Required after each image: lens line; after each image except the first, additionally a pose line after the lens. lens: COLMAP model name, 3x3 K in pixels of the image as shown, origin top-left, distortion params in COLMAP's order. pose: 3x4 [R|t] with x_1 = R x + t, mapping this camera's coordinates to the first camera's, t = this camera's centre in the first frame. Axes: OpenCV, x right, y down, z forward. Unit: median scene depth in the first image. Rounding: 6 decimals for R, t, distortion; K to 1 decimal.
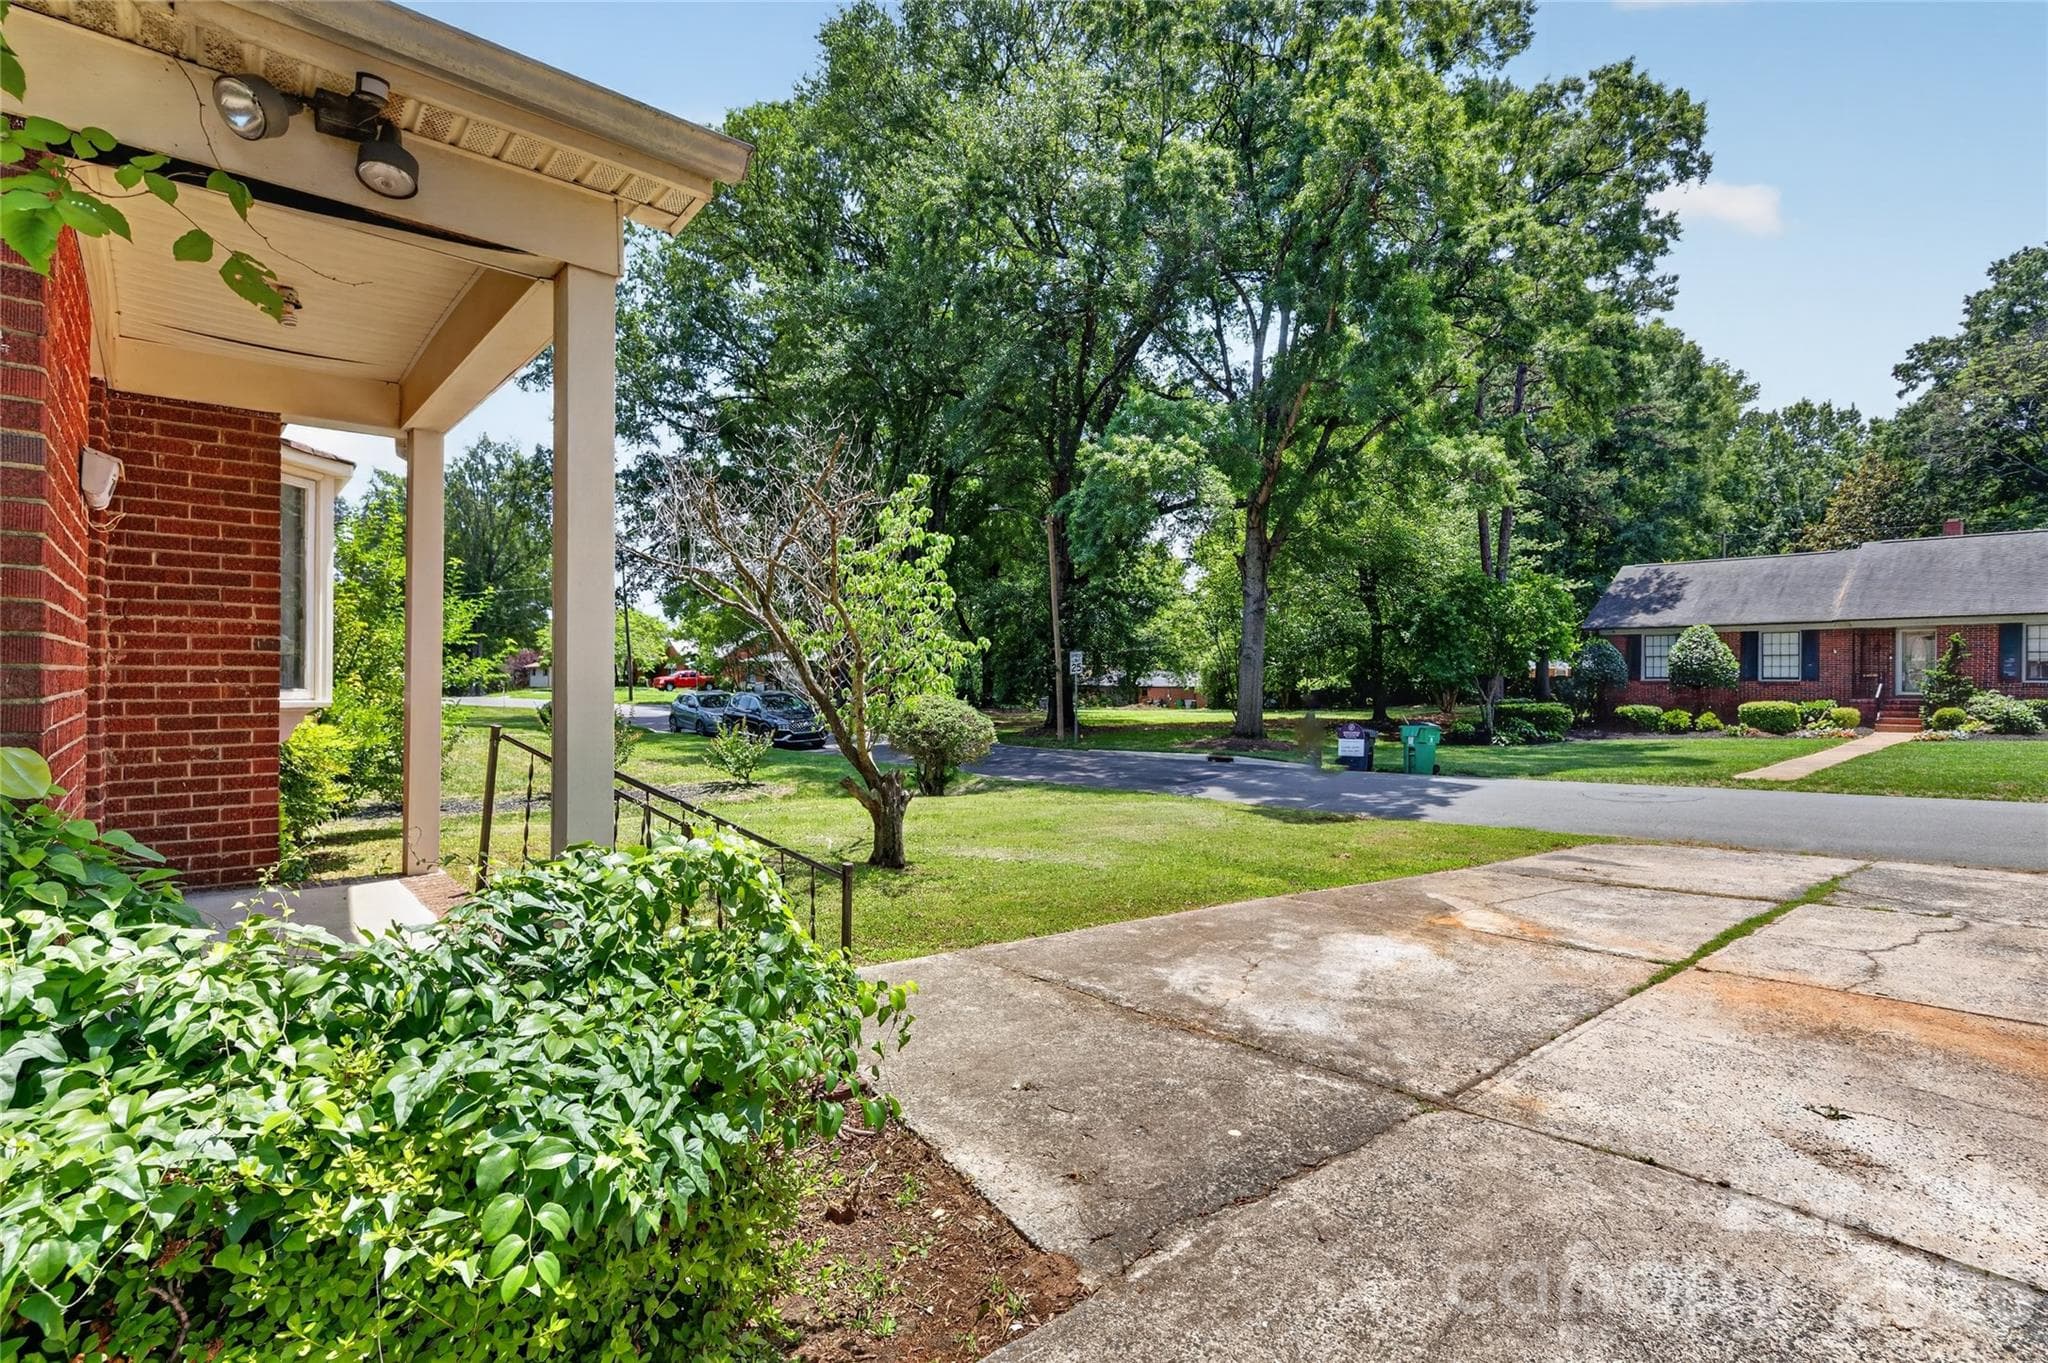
lens RADIAL K [[952.1, 0, 1028.0], [0, 952.1, 678.8], [0, 0, 1]] dist [0.015612, -0.001678]
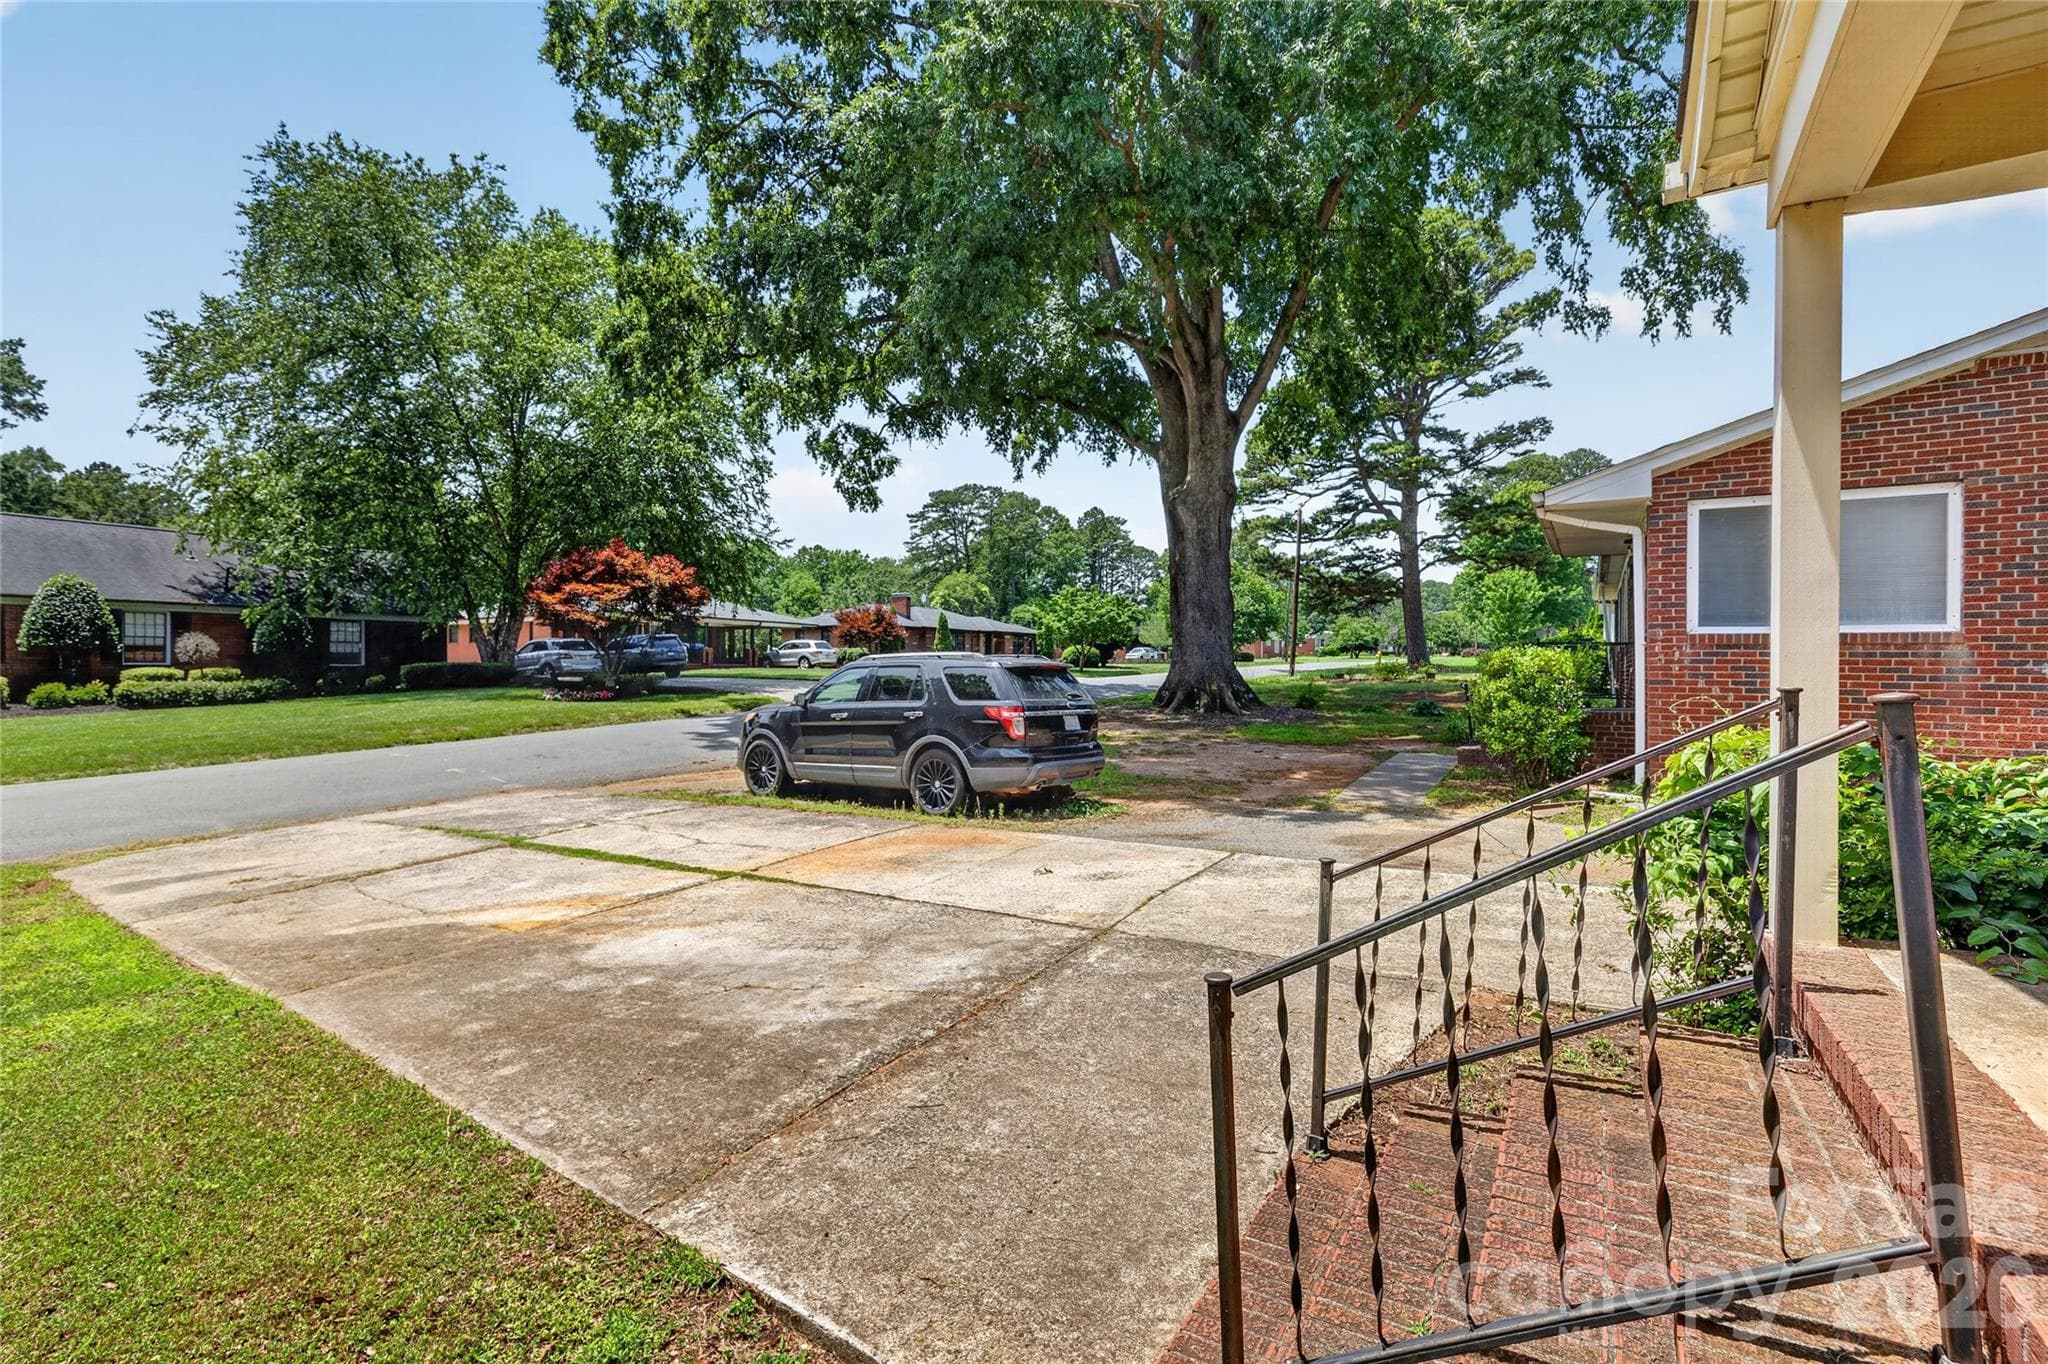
lens RADIAL K [[952.1, 0, 1018.1], [0, 952.1, 676.6], [0, 0, 1]] dist [0.015612, -0.001678]
pose [[-0.311573, -0.003862, 0.950215, -0.799748], [-0.007615, 0.999970, 0.001568, 0.061459], [-0.950192, -0.006748, -0.311593, 1.439186]]
